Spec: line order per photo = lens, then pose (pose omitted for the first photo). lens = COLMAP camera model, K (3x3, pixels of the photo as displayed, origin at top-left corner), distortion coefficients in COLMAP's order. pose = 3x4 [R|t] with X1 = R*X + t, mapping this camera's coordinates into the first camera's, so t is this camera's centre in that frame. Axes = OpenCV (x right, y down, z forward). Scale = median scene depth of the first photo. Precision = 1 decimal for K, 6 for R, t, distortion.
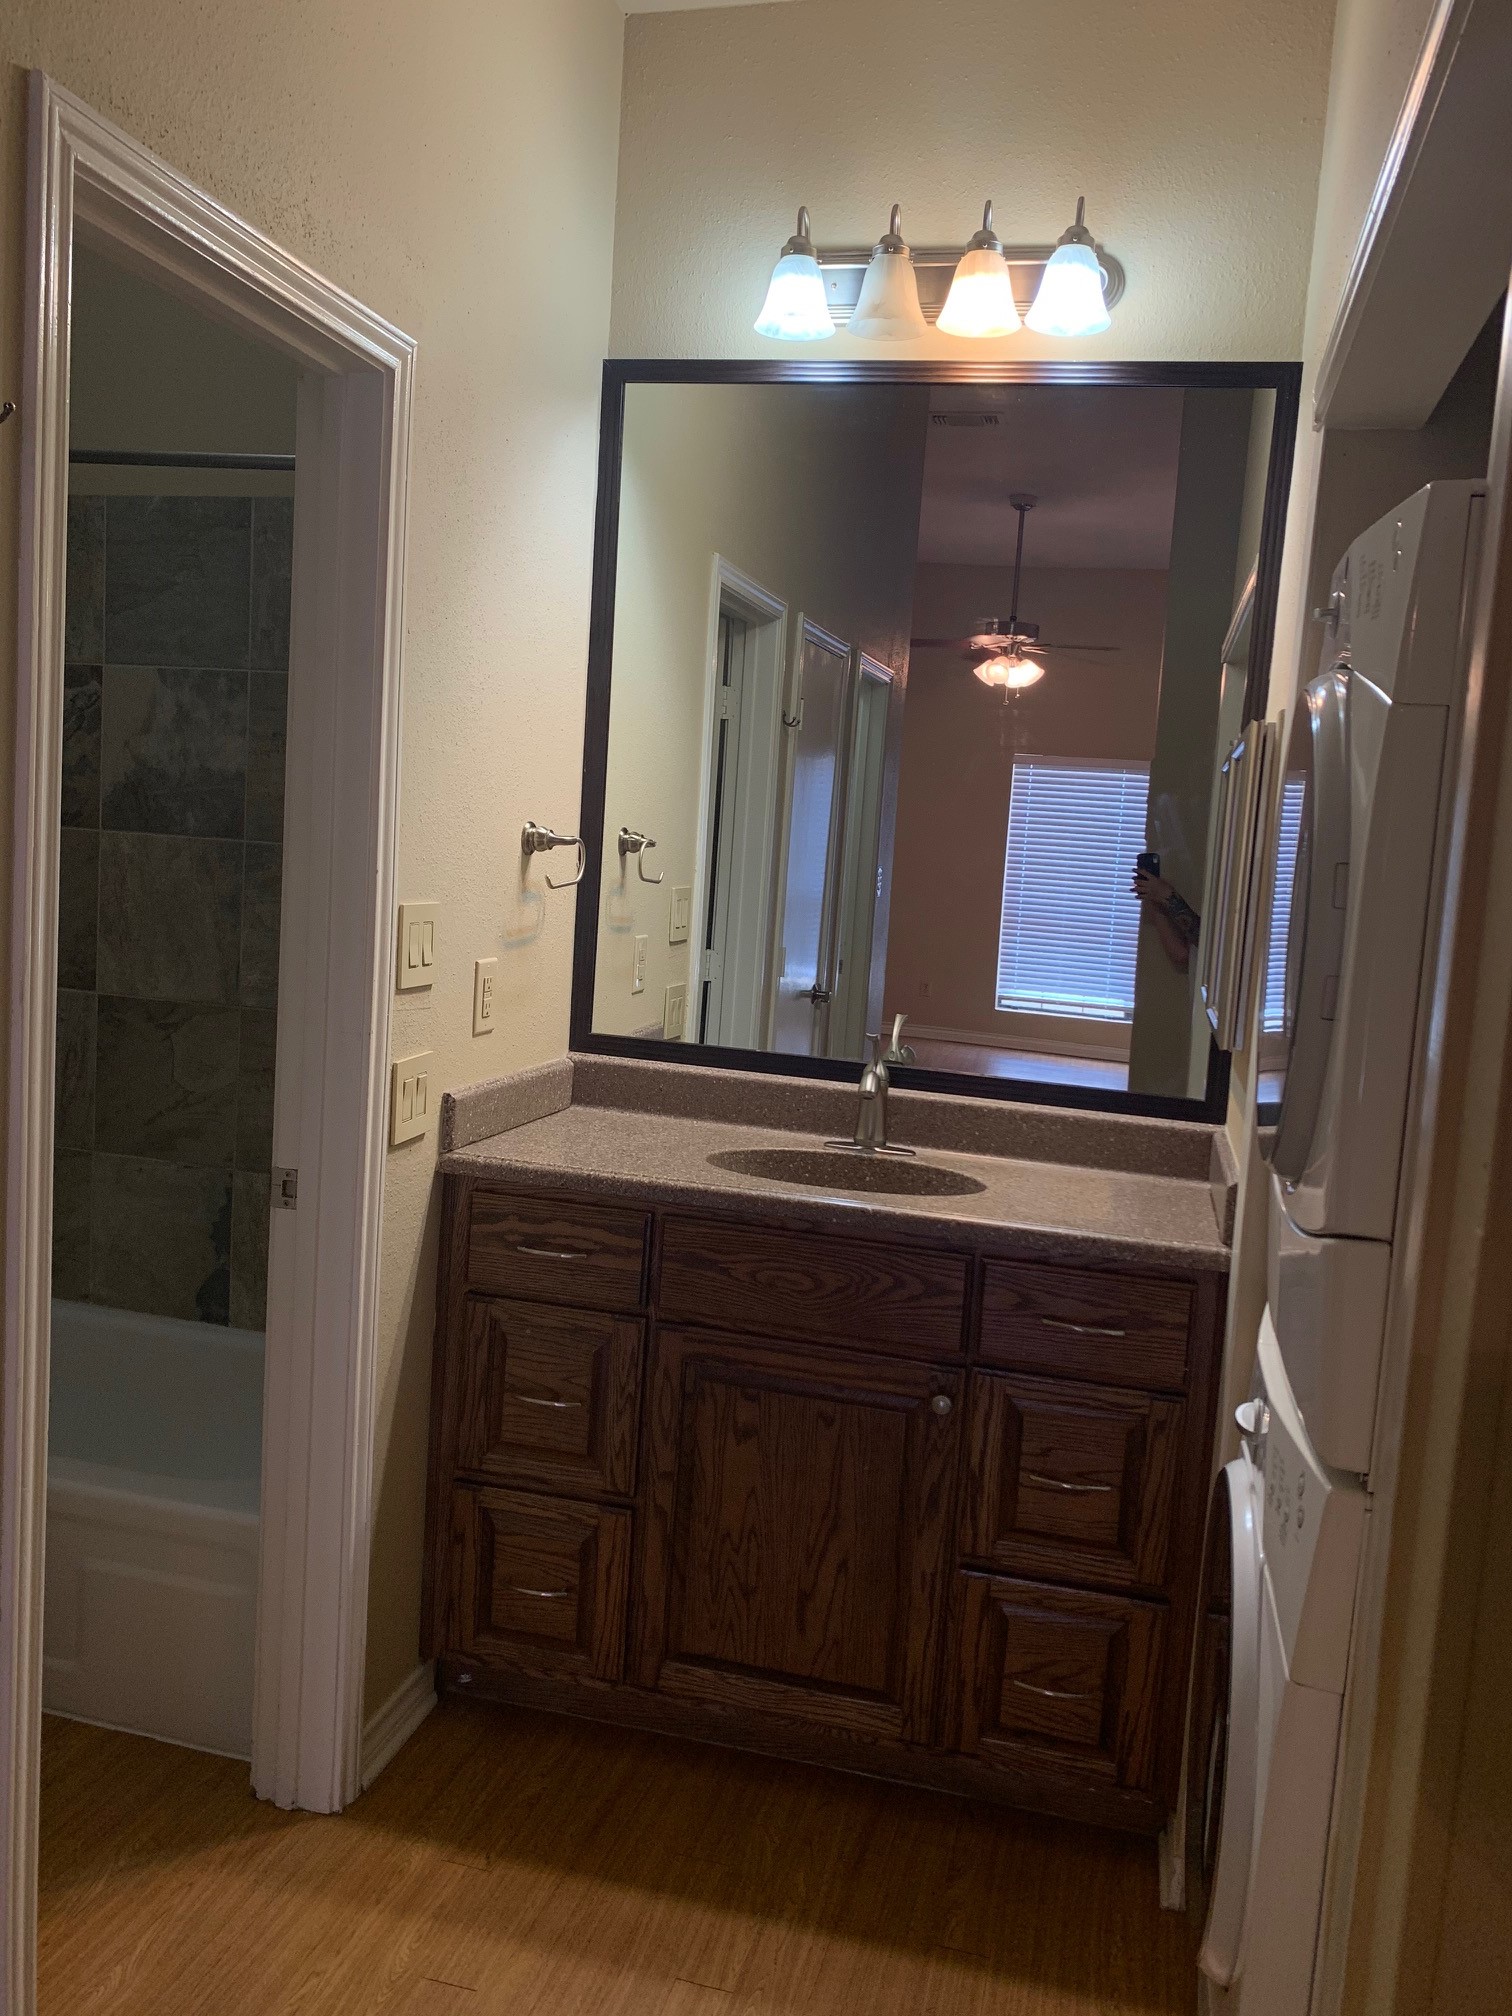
lens RADIAL K [[1561.1, 0, 760.7], [0, 1561.1, 994.9], [0, 0, 1]] dist [0.051542, -0.077030]
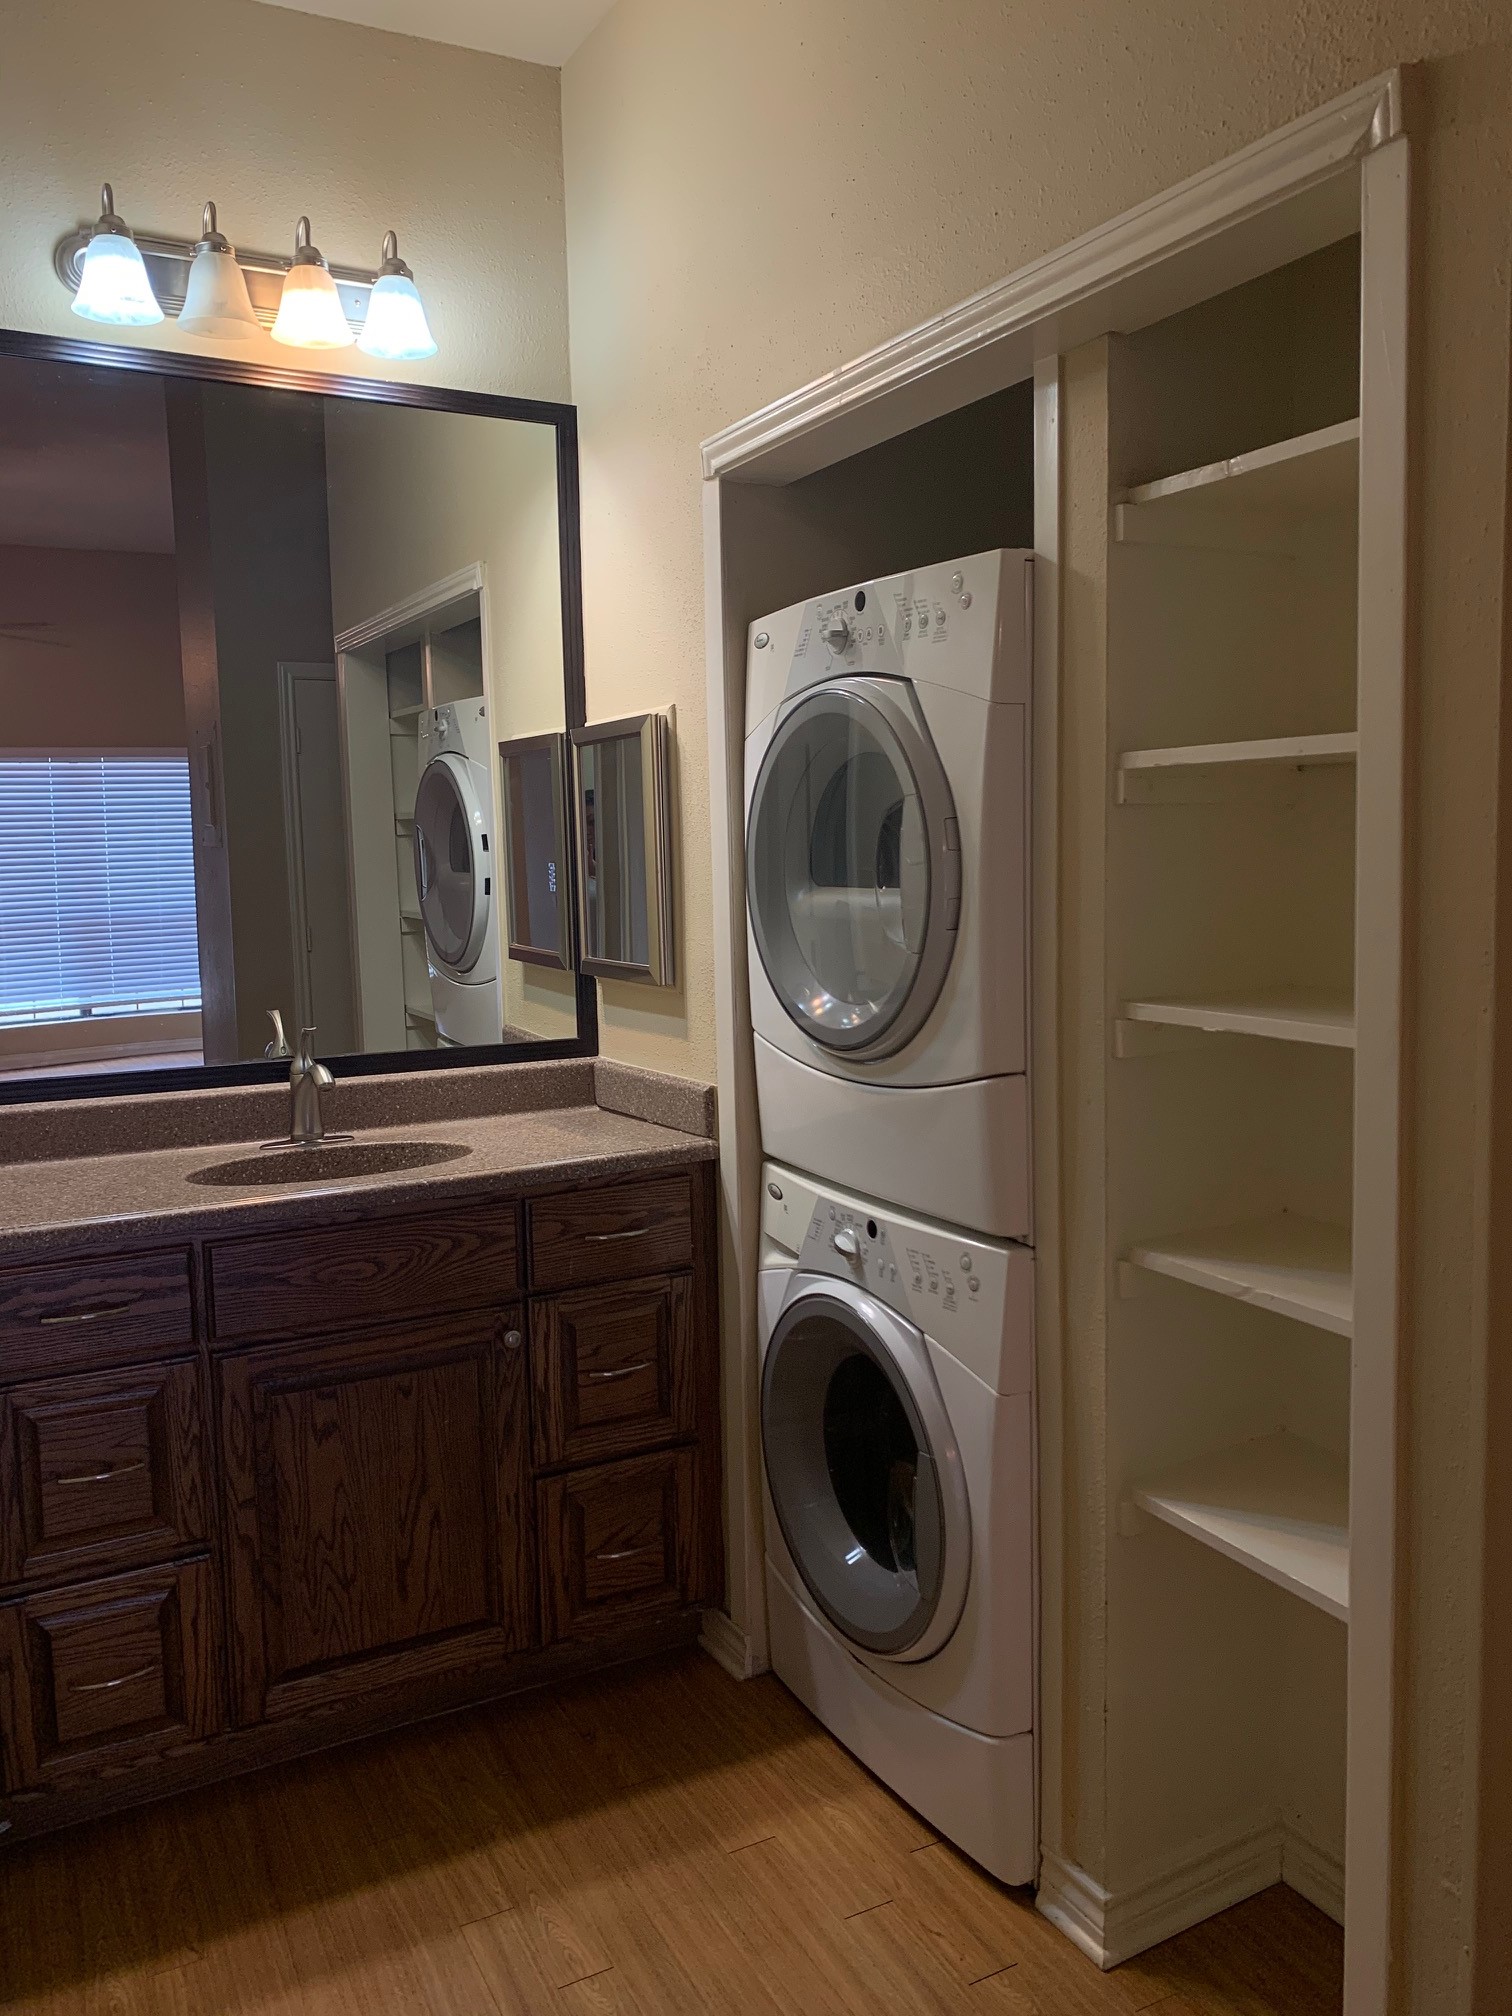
lens RADIAL K [[1561.1, 0, 742.2], [0, 1561.1, 997.9], [0, 0, 1]] dist [0.051542, -0.077030]
pose [[0.742387, -0.150802, 0.652779, -0.423897], [0.141183, 0.987673, 0.067605, -0.025966], [-0.654927, 0.041972, 0.754526, 0.049717]]
